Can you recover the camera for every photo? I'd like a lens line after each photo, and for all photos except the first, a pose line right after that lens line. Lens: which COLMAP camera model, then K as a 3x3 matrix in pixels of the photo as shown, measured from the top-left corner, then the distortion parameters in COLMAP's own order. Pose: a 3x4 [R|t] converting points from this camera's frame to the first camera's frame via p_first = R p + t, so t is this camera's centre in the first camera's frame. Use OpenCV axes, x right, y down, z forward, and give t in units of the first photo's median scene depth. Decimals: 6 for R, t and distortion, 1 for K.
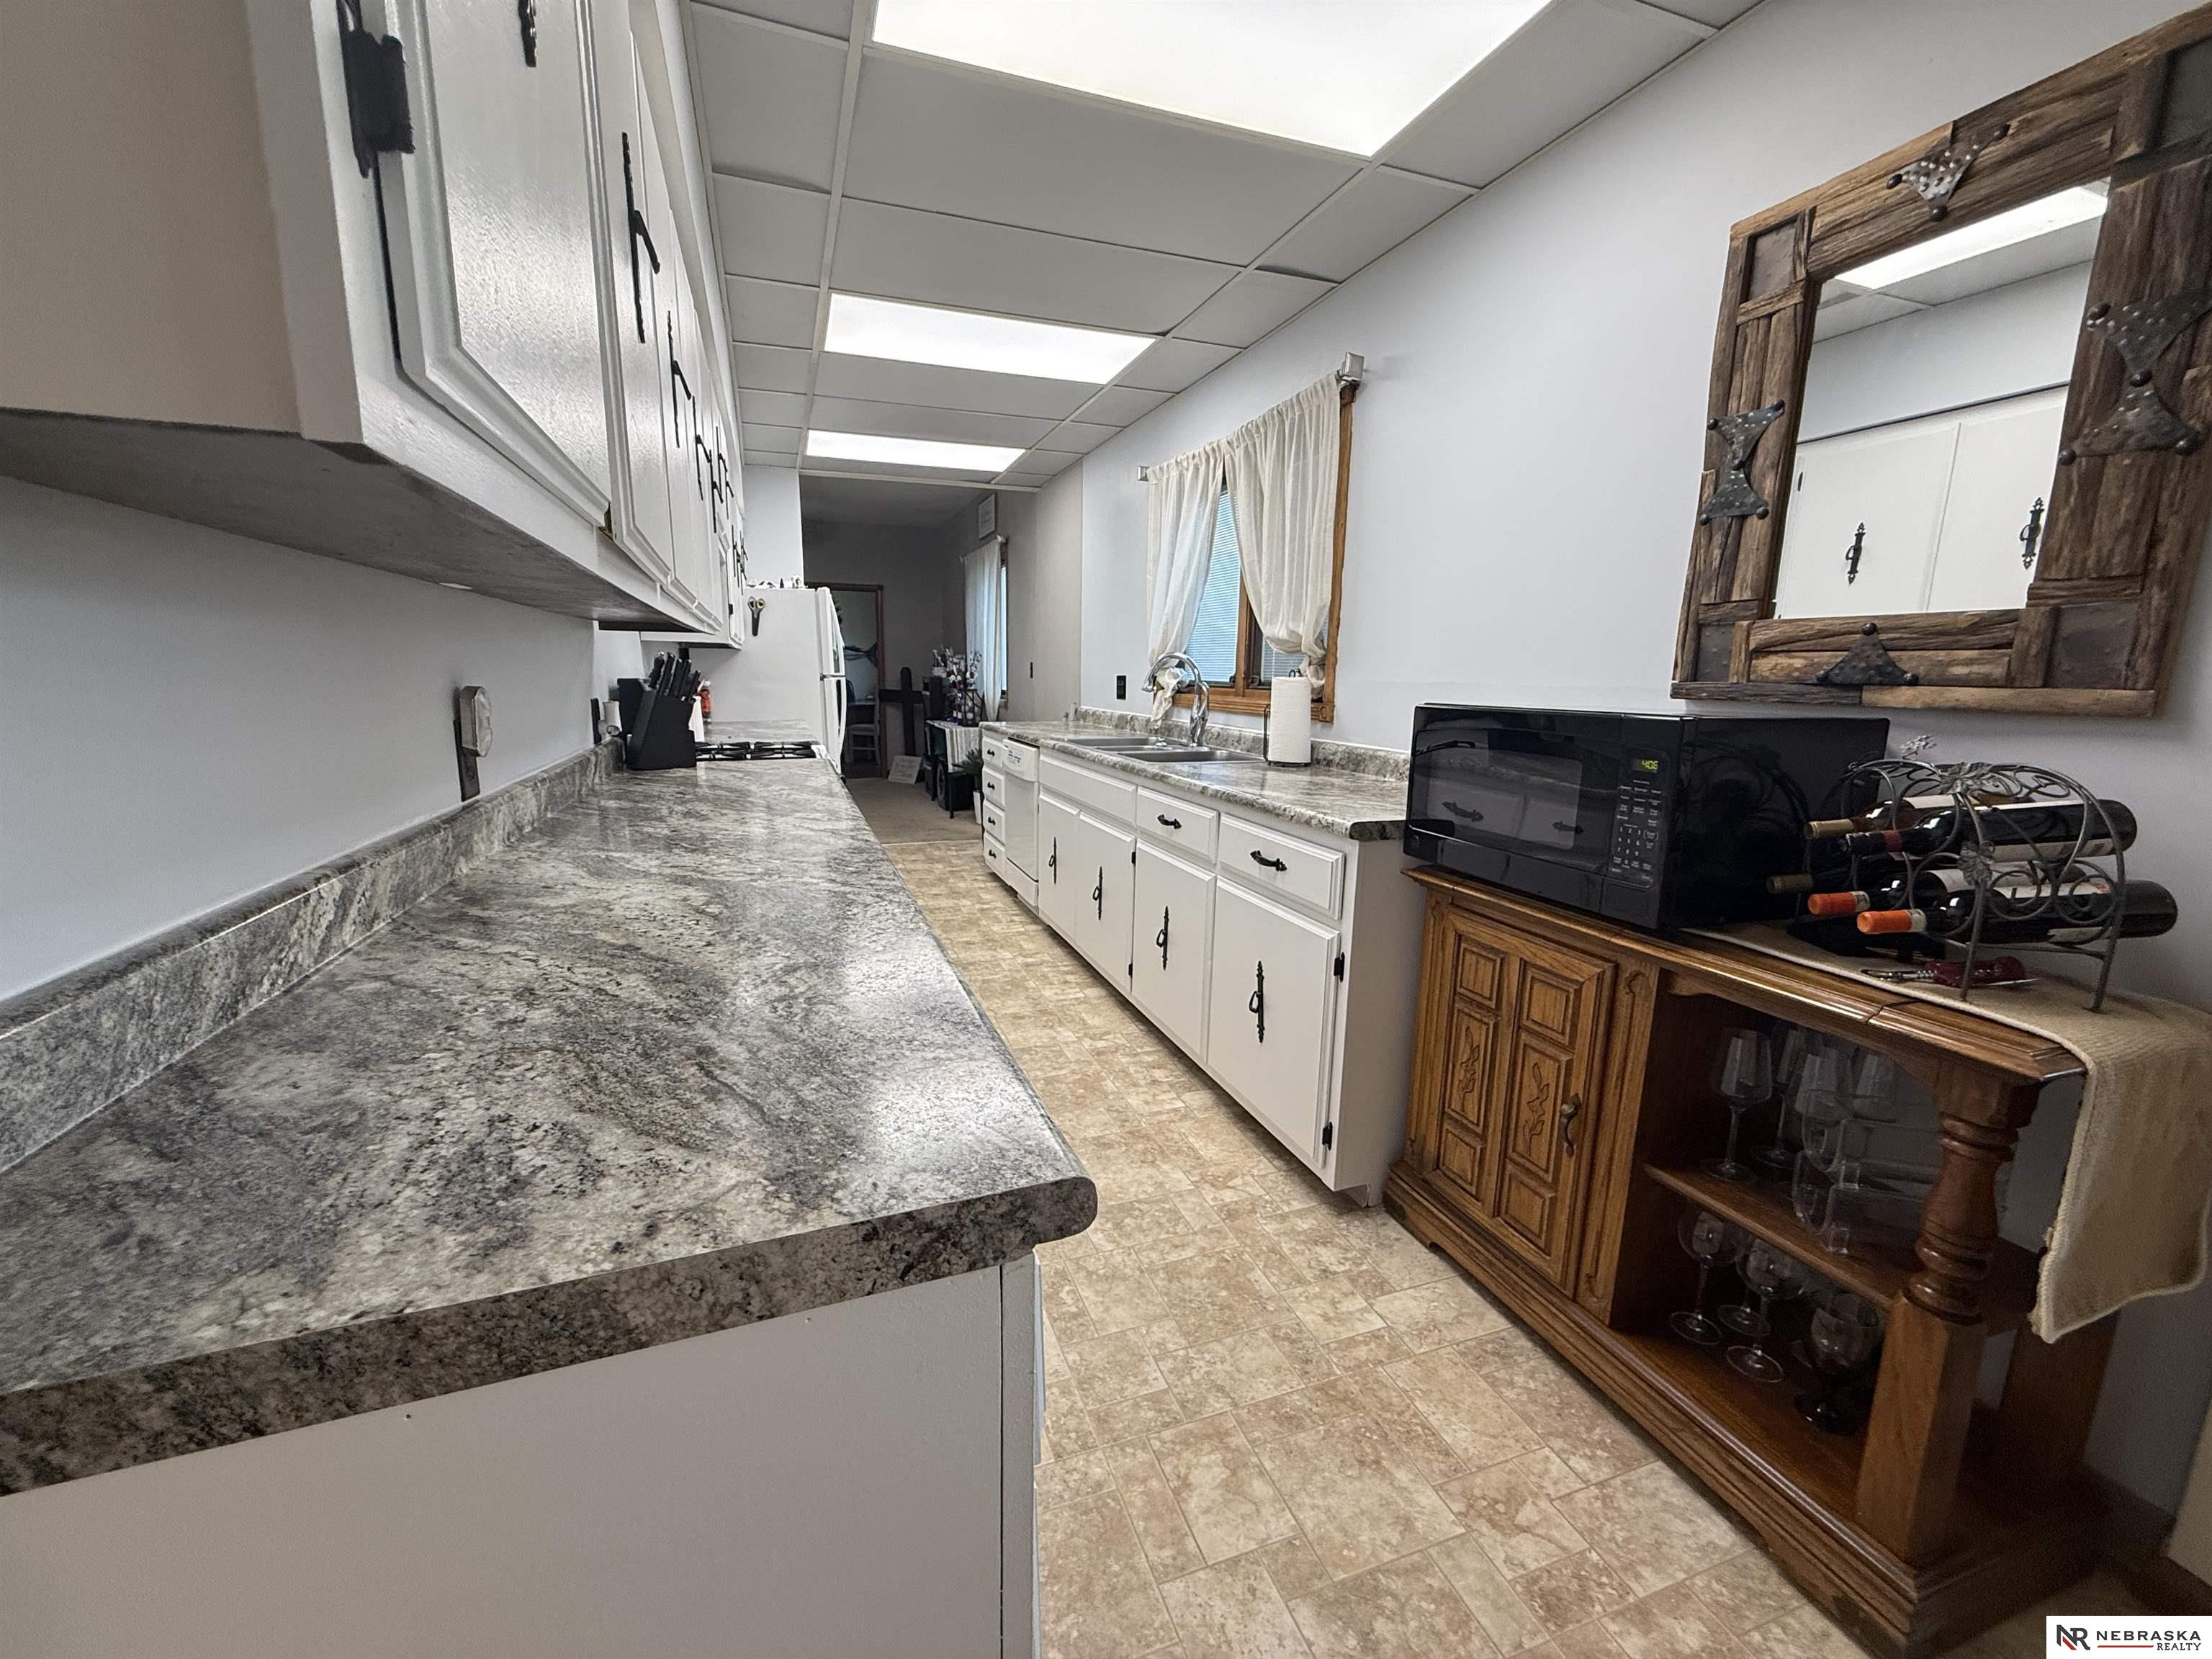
lens RADIAL K [[882.0, 0, 1092.2], [0, 882.0, 839.1], [0, 0, 1]] dist [-0.000933, -0.000072]
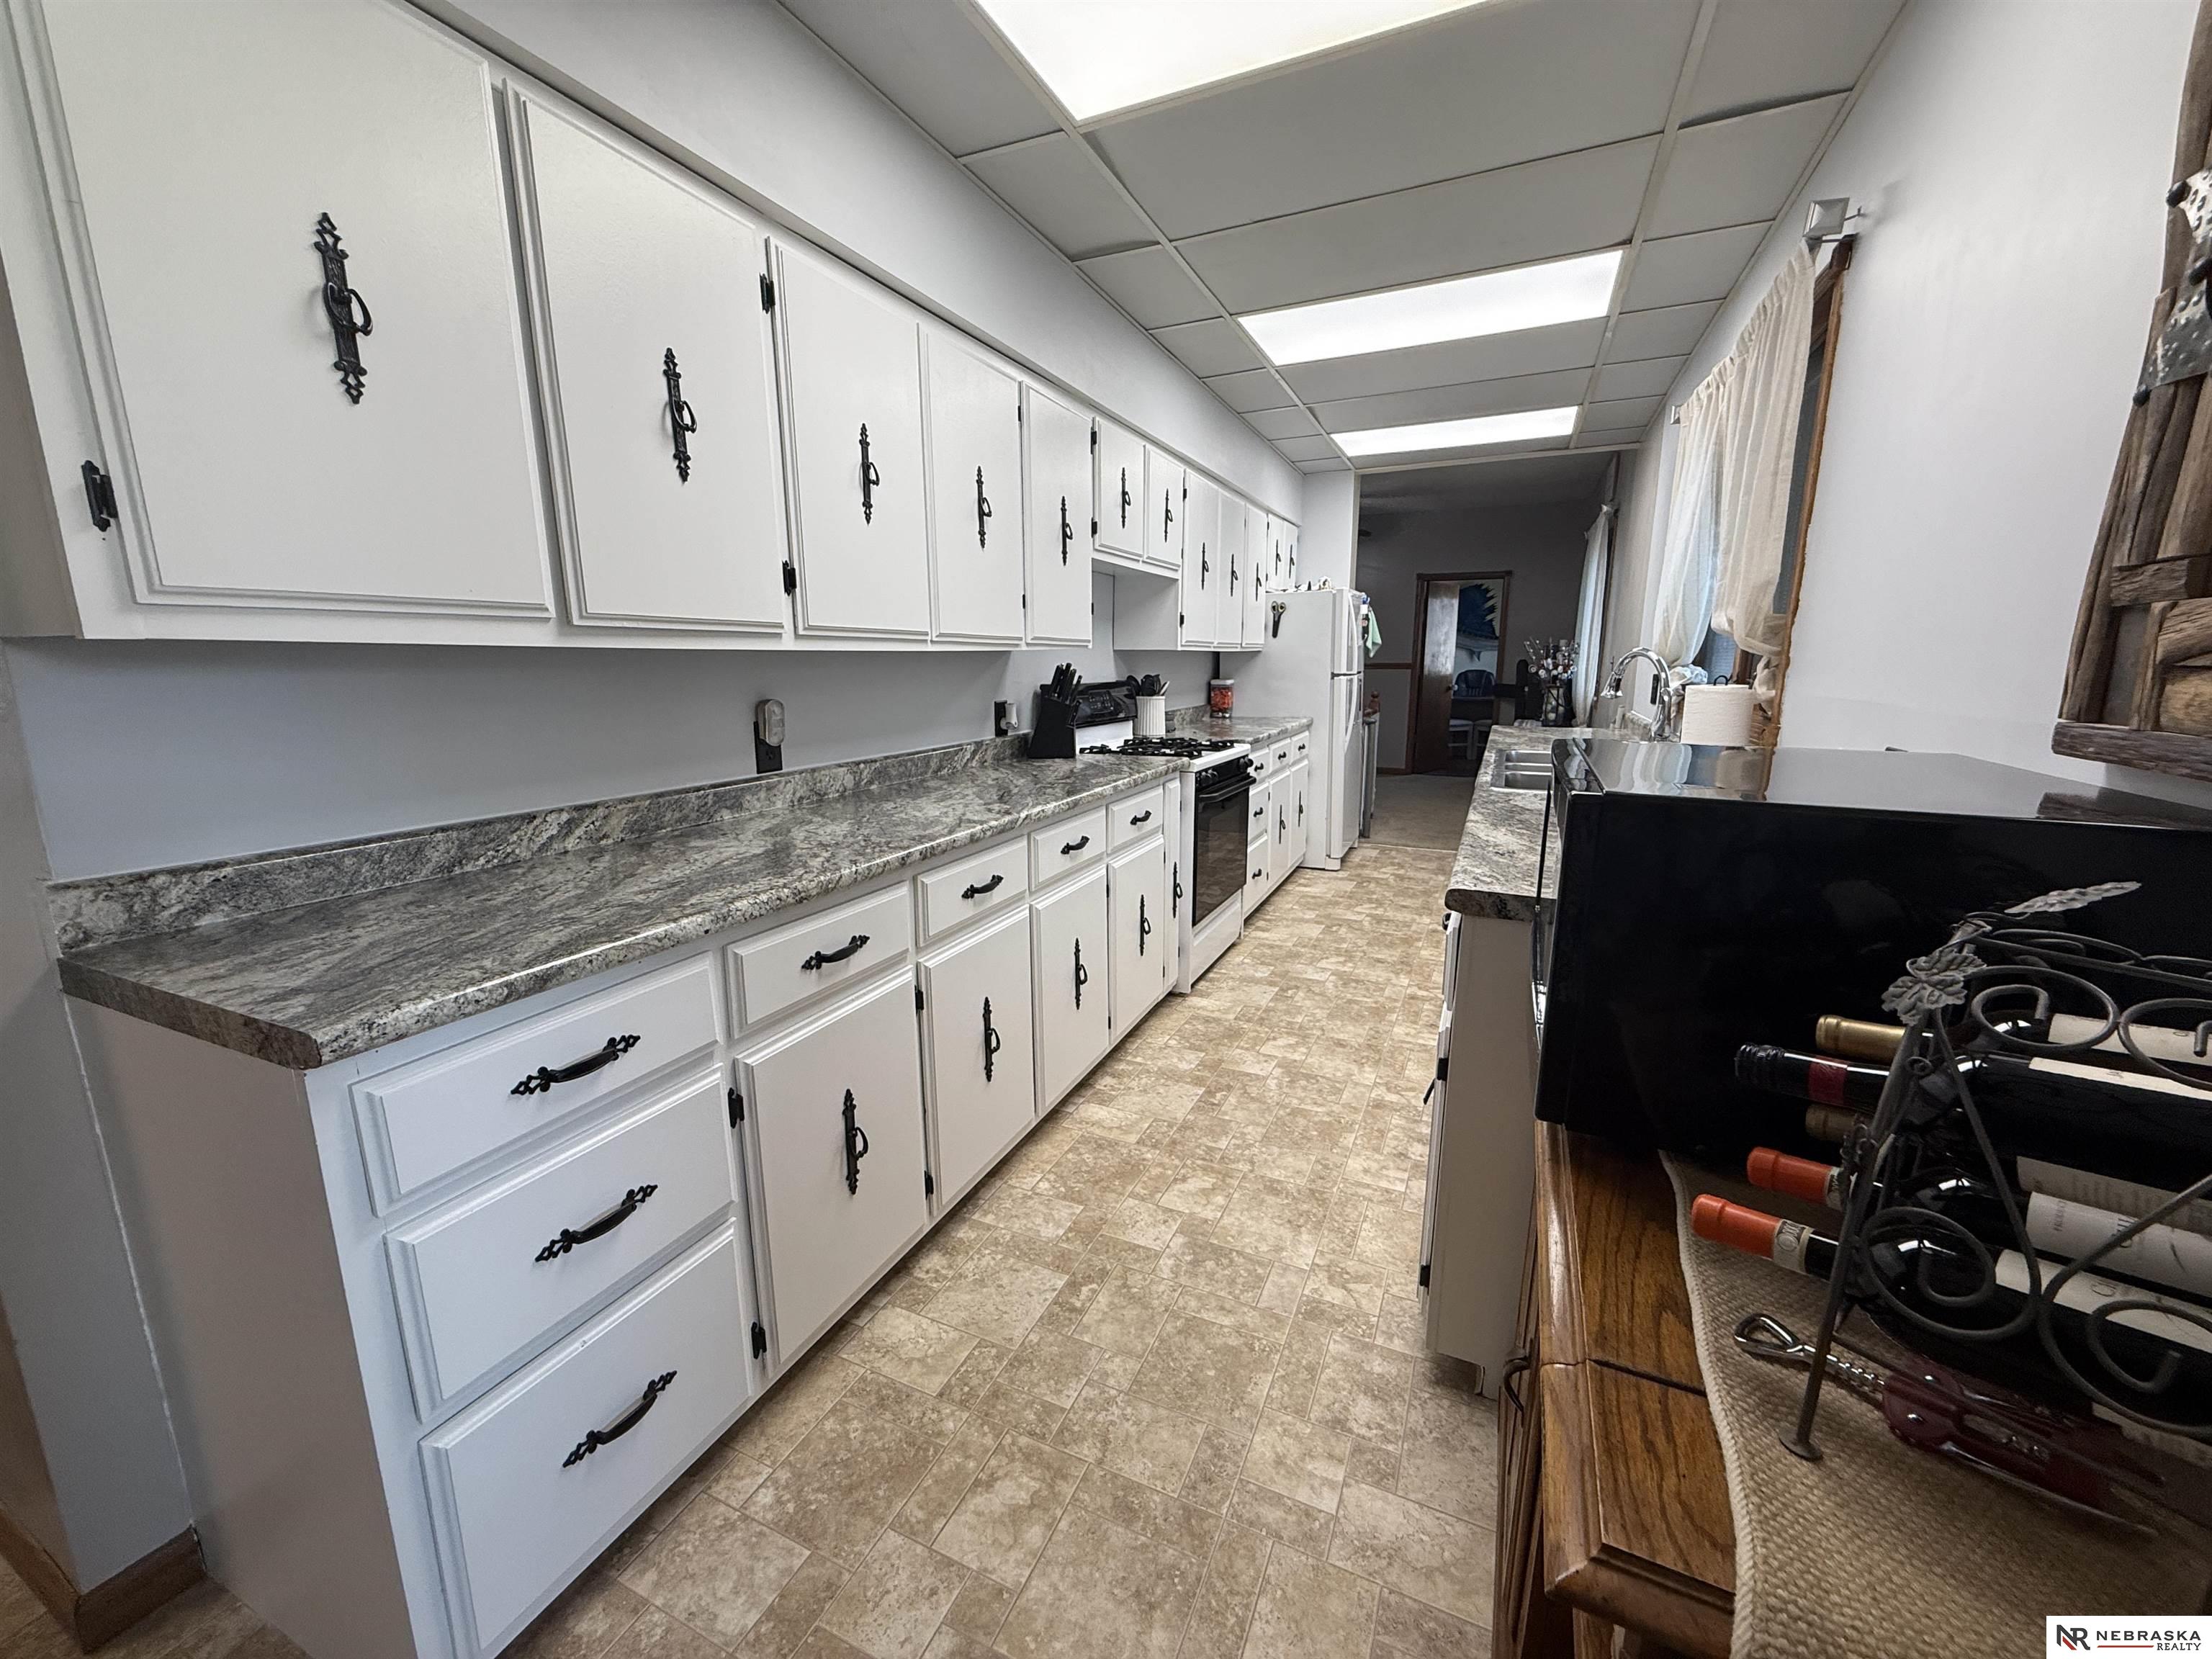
lens RADIAL K [[882.0, 0, 1104.4], [0, 882.0, 838.8], [0, 0, 1]] dist [-0.000933, -0.000072]
pose [[0.711648, 0.127581, -0.690855, 0.664200], [-0.118340, 0.991090, 0.061124, -0.079731], [0.692498, 0.038257, 0.720405, 0.257381]]
